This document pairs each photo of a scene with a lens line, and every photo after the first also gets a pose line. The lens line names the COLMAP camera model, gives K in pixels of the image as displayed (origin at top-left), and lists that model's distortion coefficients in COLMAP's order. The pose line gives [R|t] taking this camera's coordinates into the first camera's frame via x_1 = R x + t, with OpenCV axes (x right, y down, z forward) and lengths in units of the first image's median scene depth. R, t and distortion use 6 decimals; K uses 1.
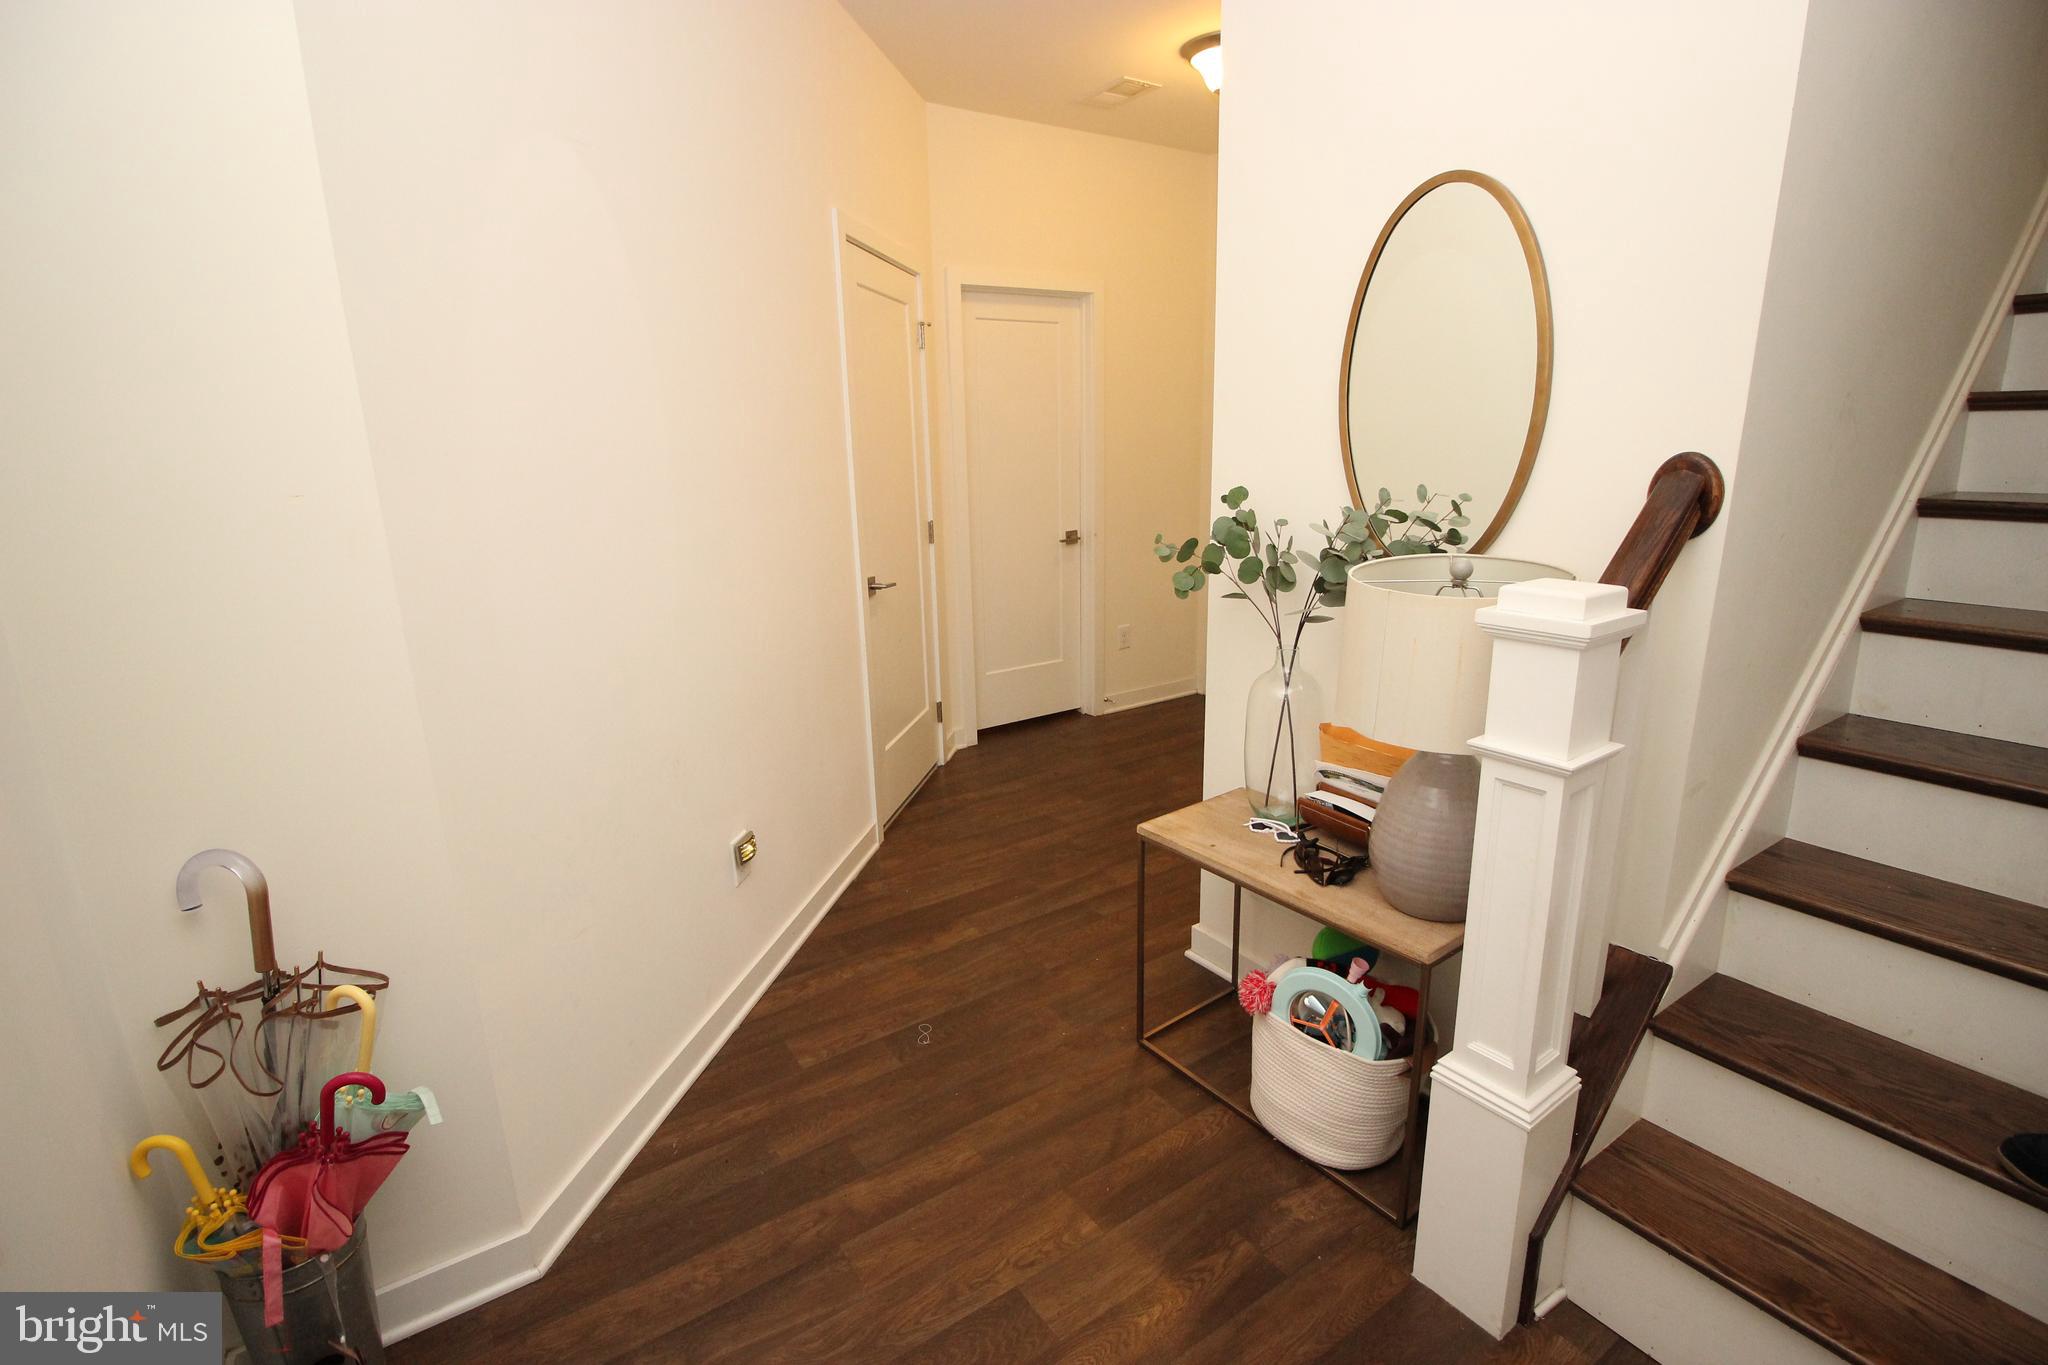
lens RADIAL K [[943.9, 0, 1019.4], [0, 943.9, 685.3], [0, 0, 1]] dist [-0.002248, -0.011477]
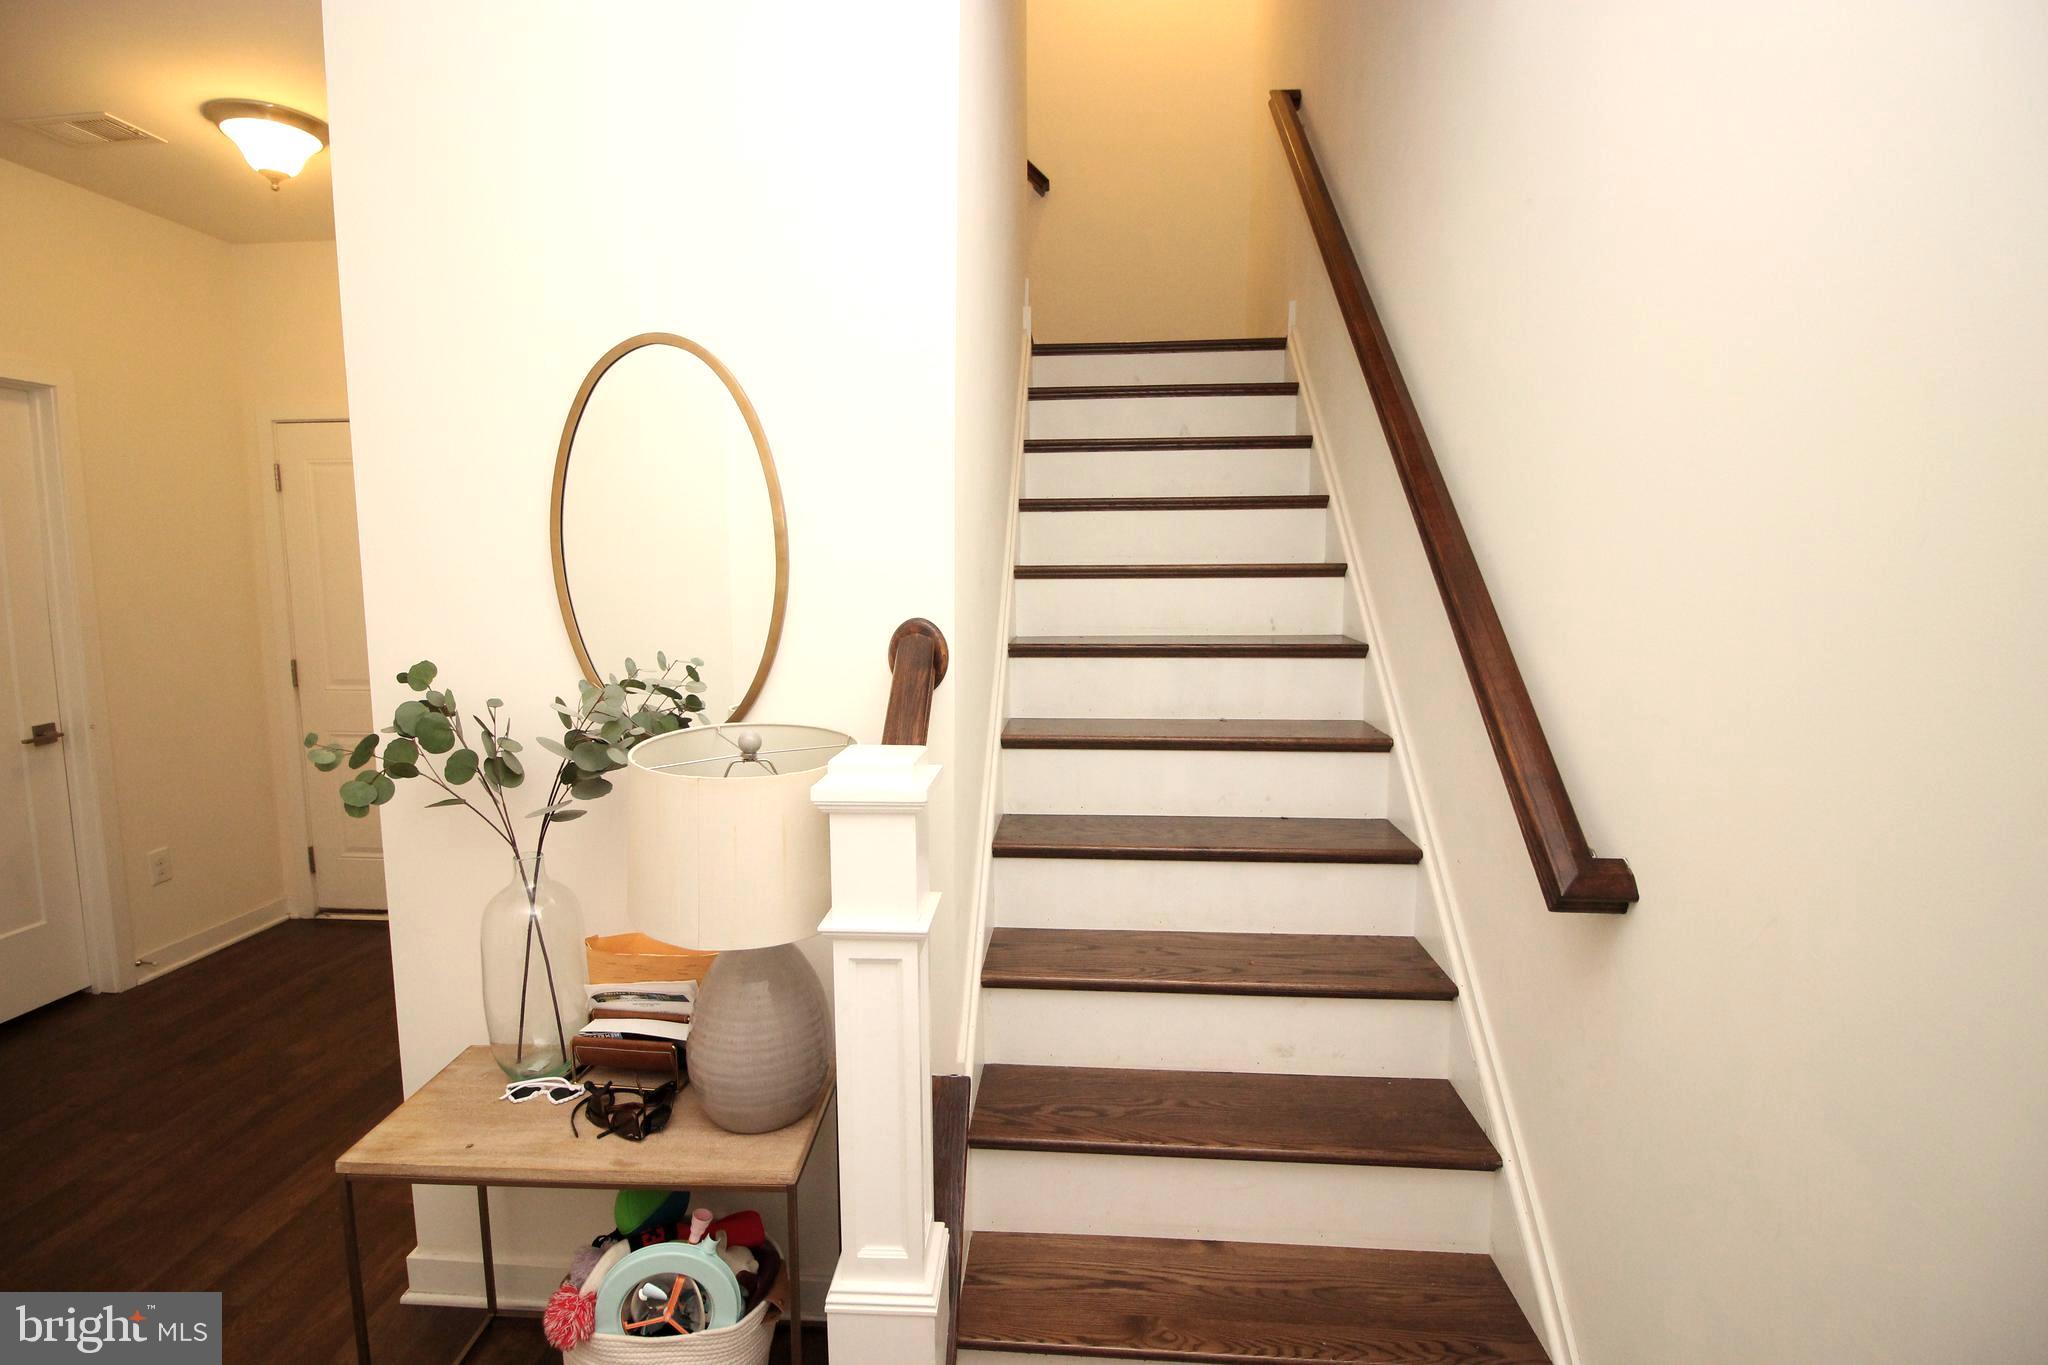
lens RADIAL K [[943.9, 0, 1019.4], [0, 943.9, 685.3], [0, 0, 1]] dist [-0.002248, -0.011477]
pose [[0.615635, -0.069933, 0.784923, -0.080732], [0.186715, 0.980636, -0.059075, -0.059207], [-0.765592, 0.182925, 0.616771, 0.165928]]
